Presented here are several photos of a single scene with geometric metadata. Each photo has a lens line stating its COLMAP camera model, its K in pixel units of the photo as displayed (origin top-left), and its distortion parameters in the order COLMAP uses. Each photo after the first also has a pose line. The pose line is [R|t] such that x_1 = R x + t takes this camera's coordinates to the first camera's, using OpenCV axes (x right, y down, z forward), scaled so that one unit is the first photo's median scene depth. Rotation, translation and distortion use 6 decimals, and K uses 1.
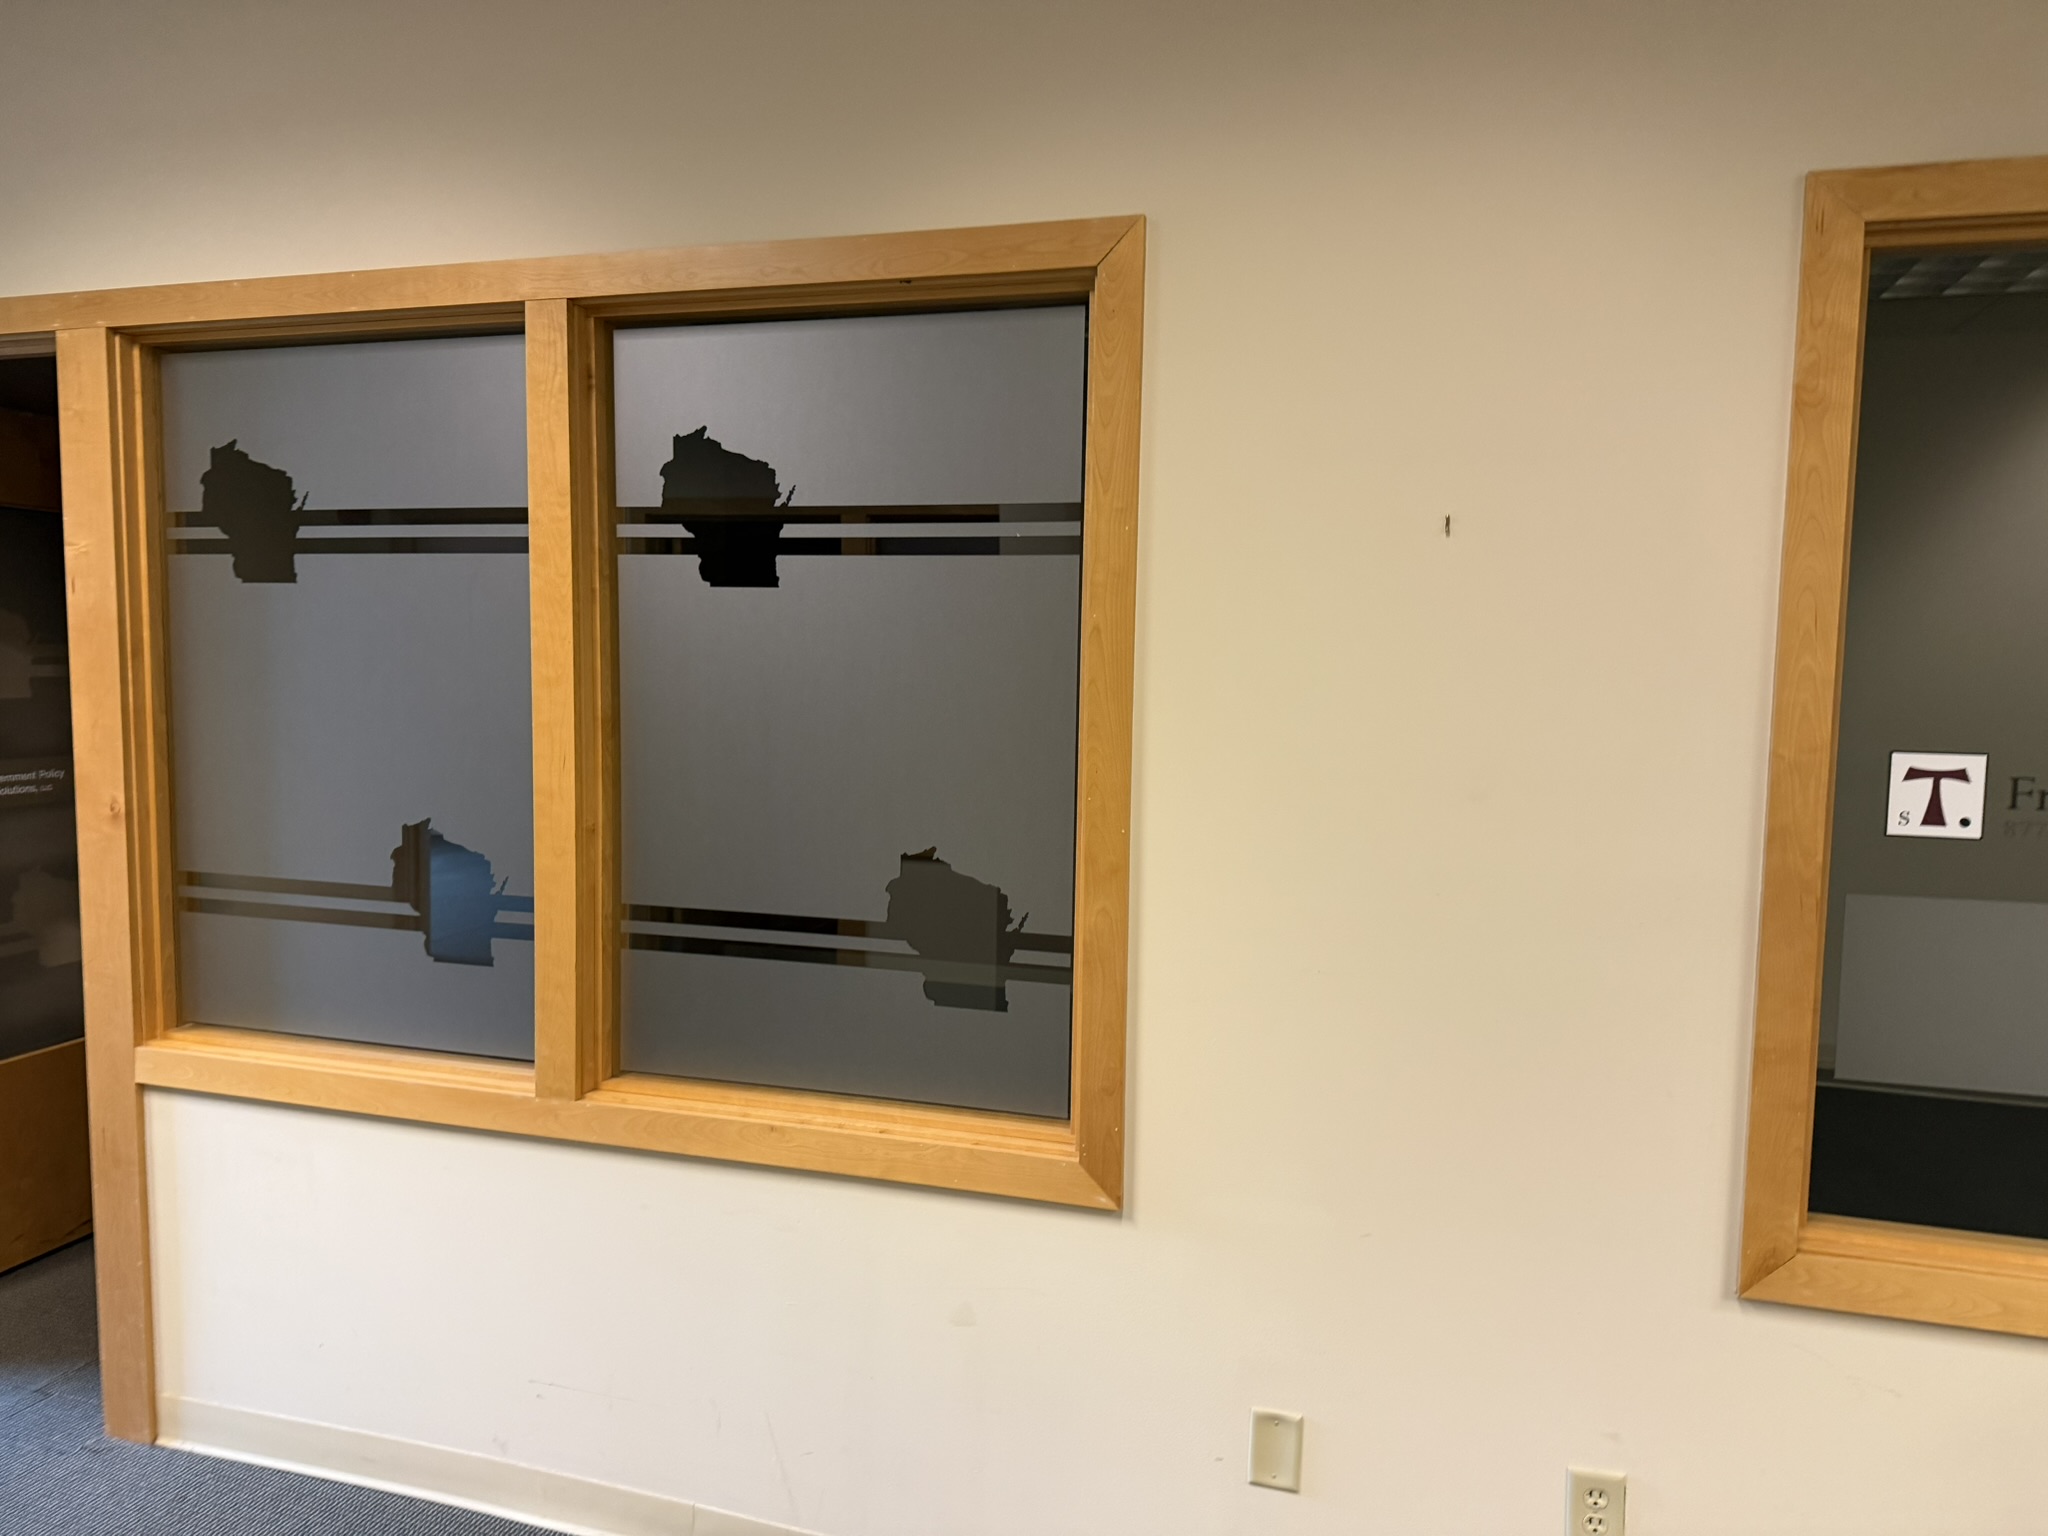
lens RADIAL K [[1419.2, 0, 1023.9], [0, 1419.2, 767.3], [0, 0, 1]] dist [0.005063, -0.001450]
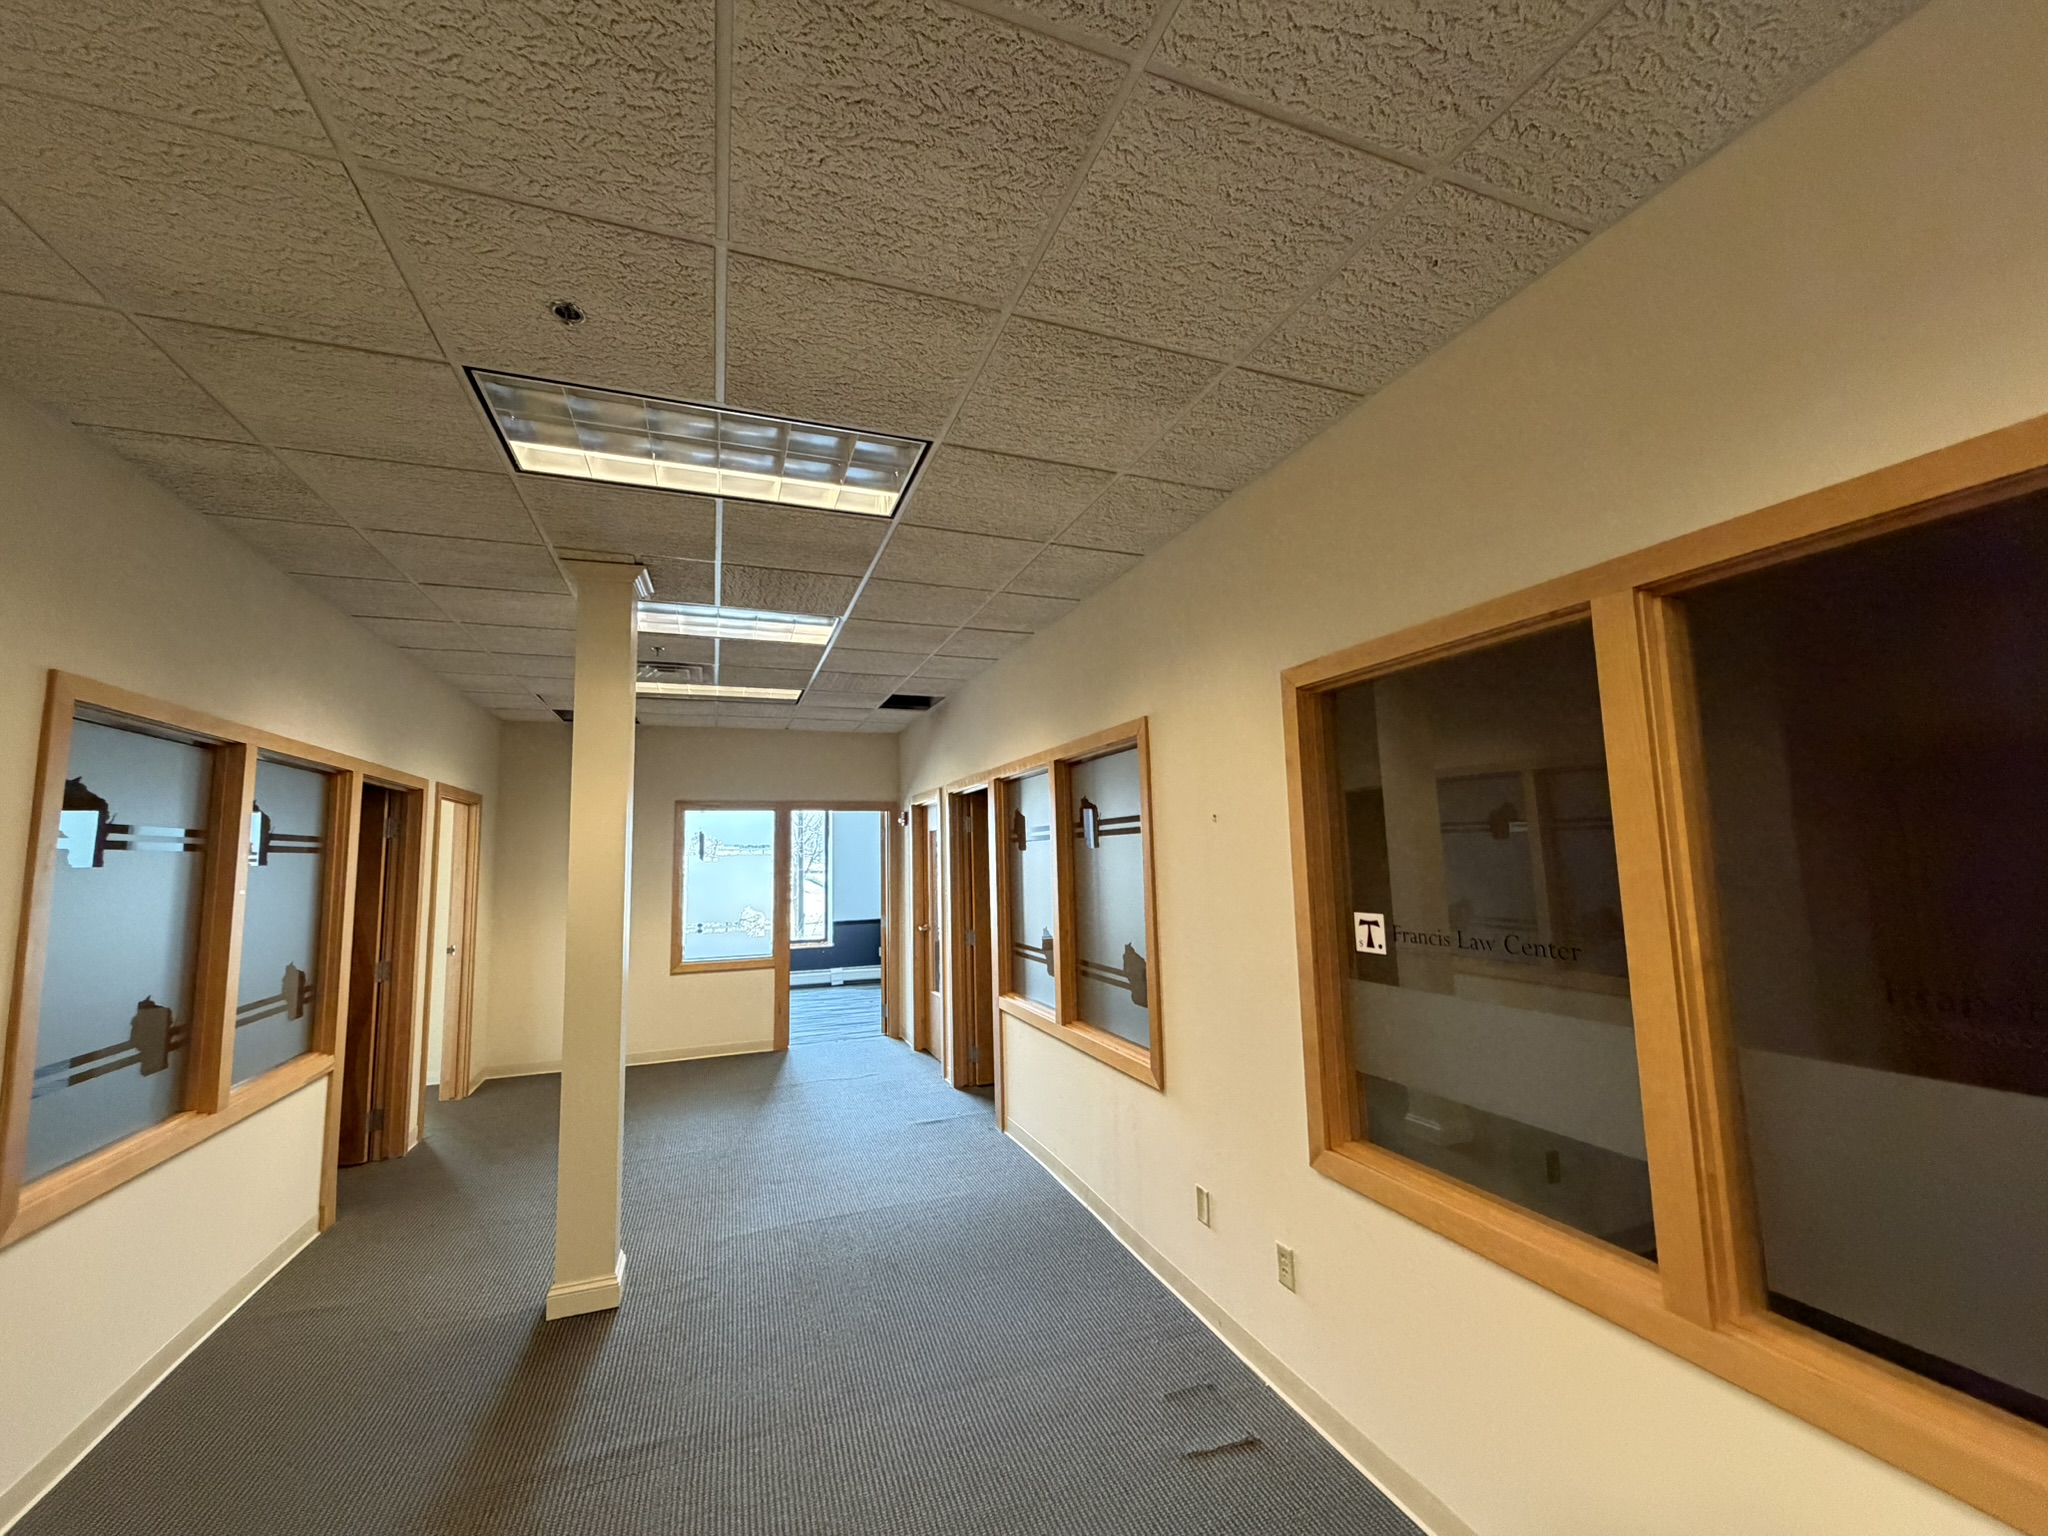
lens RADIAL K [[818.7, 0, 1024.0], [0, 818.7, 767.9], [0, 0, 1]] dist [-0.000568, -0.000010]
pose [[0.602624, -0.118091, -0.789239, 1.316762], [-0.032649, 0.984514, -0.172239, 0.004527], [0.797357, 0.129563, 0.589436, -0.161635]]
